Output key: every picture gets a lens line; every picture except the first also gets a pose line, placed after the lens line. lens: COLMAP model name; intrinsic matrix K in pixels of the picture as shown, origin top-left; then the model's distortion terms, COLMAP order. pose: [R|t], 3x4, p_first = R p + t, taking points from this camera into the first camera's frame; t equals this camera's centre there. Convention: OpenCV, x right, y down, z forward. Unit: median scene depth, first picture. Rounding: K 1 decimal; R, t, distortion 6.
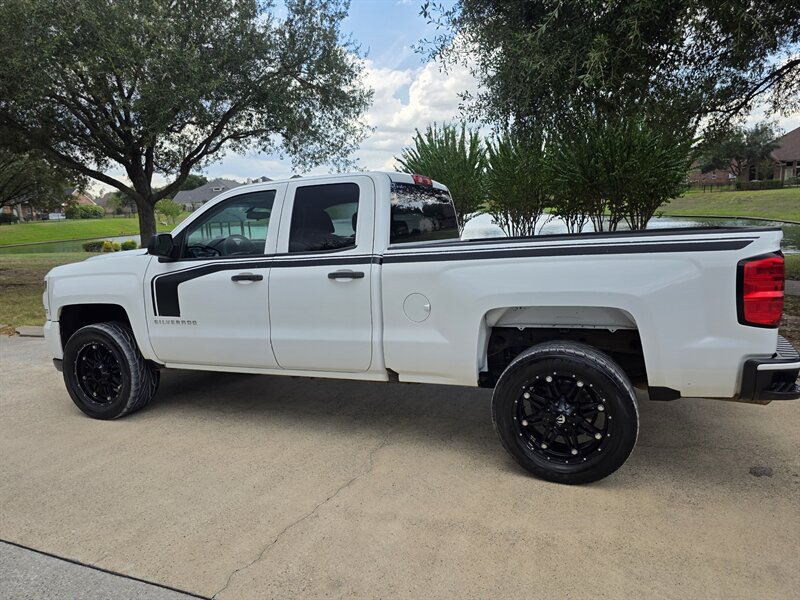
lens RADIAL K [[540.0, 0, 404.1], [0, 540.0, 298.8], [0, 0, 1]] dist [0.056469, -0.053660]
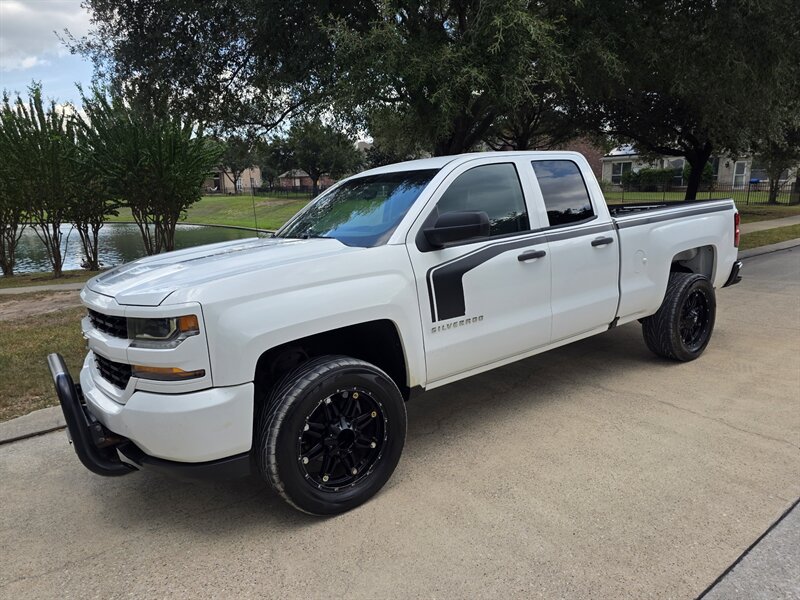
lens RADIAL K [[540.0, 0, 405.9], [0, 540.0, 309.4], [0, 0, 1]] dist [0.056469, -0.053660]
pose [[0.512222, -0.156898, 0.844400, -1.046588], [0.154169, 0.983999, 0.089317, -0.055608], [-0.844903, 0.084431, 0.528215, 0.607995]]
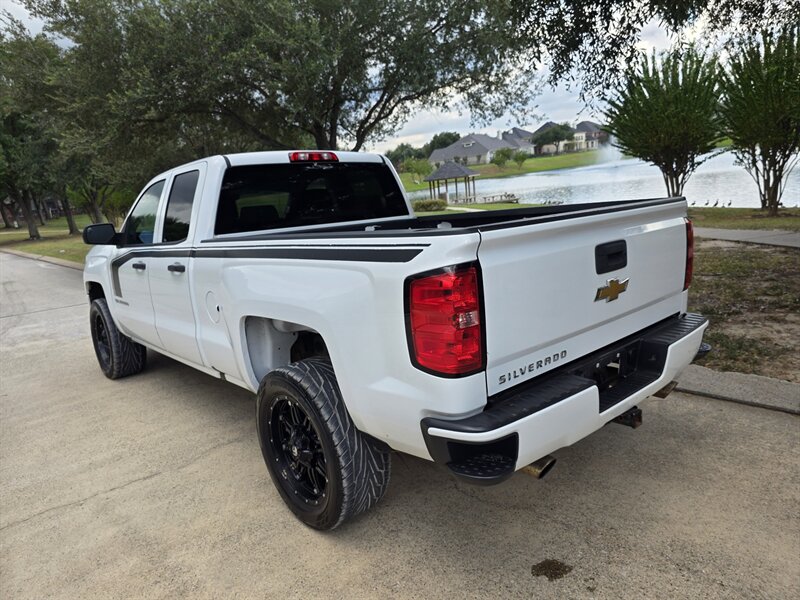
lens RADIAL K [[540.0, 0, 408.1], [0, 540.0, 307.5], [0, 0, 1]] dist [0.056469, -0.053660]
pose [[0.898650, 0.051949, -0.435580, 0.561634], [-0.007000, 0.994535, 0.104170, -0.063342], [0.438611, -0.090563, 0.894102, 0.238376]]
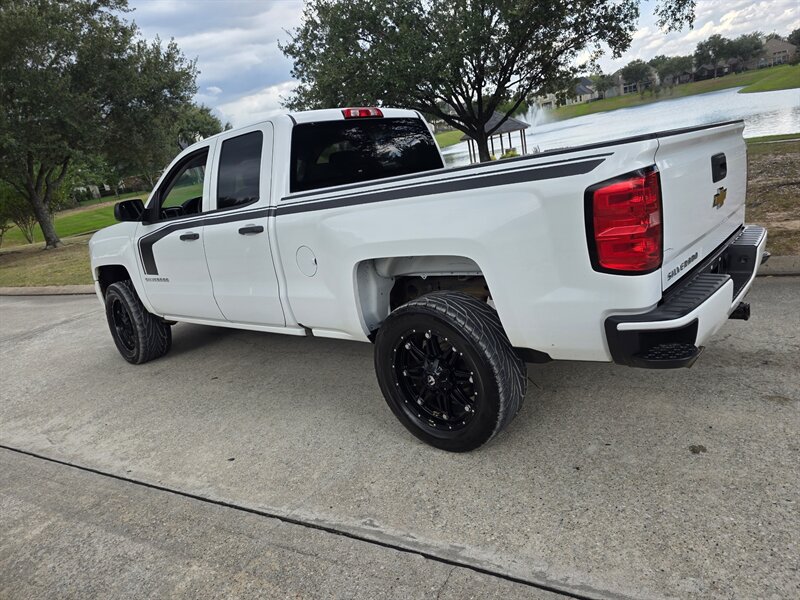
lens RADIAL K [[540.0, 0, 407.6], [0, 540.0, 286.3], [0, 0, 1]] dist [0.056469, -0.053660]
pose [[0.945483, -0.038210, -0.323422, 0.378905], [0.076714, 0.991279, 0.107149, -0.021133], [0.316507, -0.126118, 0.940169, 0.125563]]
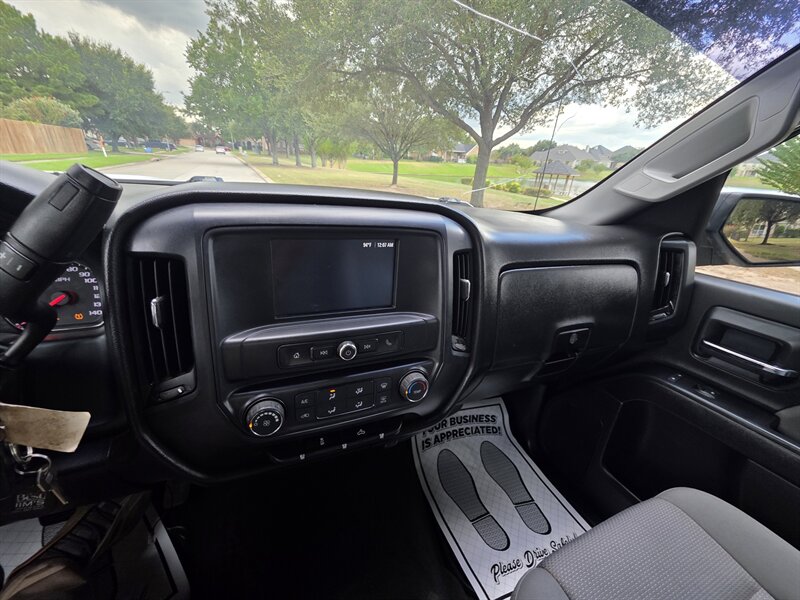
lens RADIAL K [[323.3, 0, 394.0], [0, 323.3, 299.7], [0, 0, 1]] dist [-0.001862, 0.000648]
pose [[0.716215, 0.357190, -0.599543, -0.238007], [-0.209940, 0.929573, 0.303017, -0.127162], [0.665554, -0.091157, 0.740762, 1.077784]]
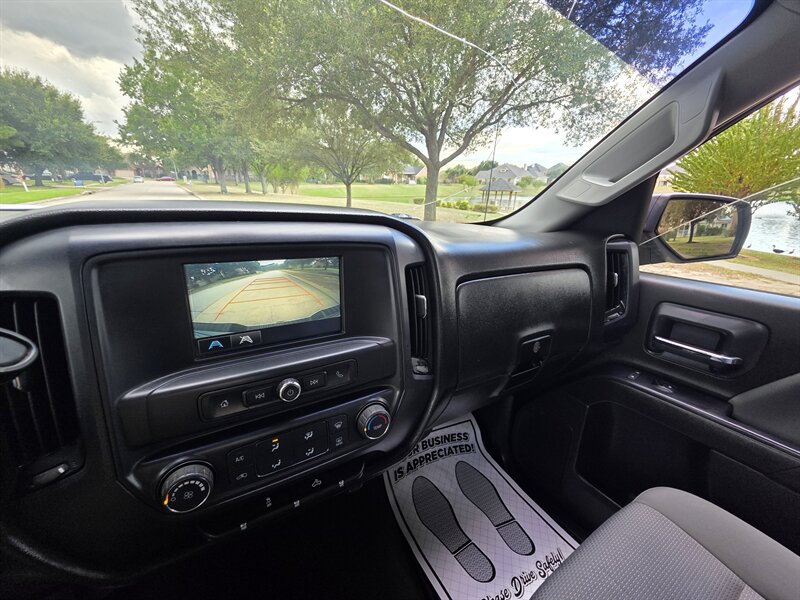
lens RADIAL K [[323.3, 0, 394.2], [0, 323.3, 301.4], [0, 0, 1]] dist [-0.001862, 0.000648]
pose [[0.806550, 0.262254, -0.529812, -0.241973], [-0.161959, 0.959950, 0.228614, -0.125060], [0.568548, -0.098581, 0.816722, 1.089452]]
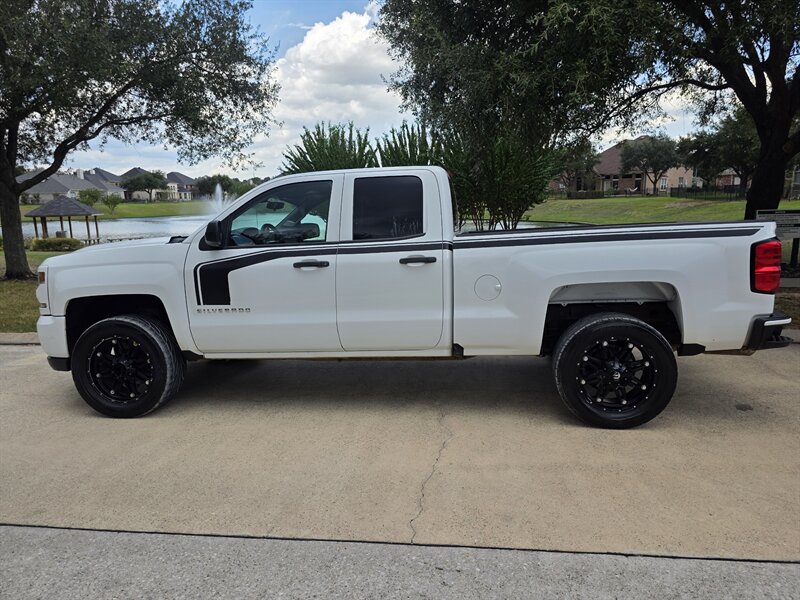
lens RADIAL K [[538.5, 0, 407.3], [0, 538.5, 298.9], [0, 0, 1]] dist [0.056015, -0.055241]
pose [[0.964023, -0.022442, 0.264871, -0.336125], [0.022748, 0.999739, 0.001910, 0.025799], [-0.264845, 0.004185, 0.964282, -0.033521]]
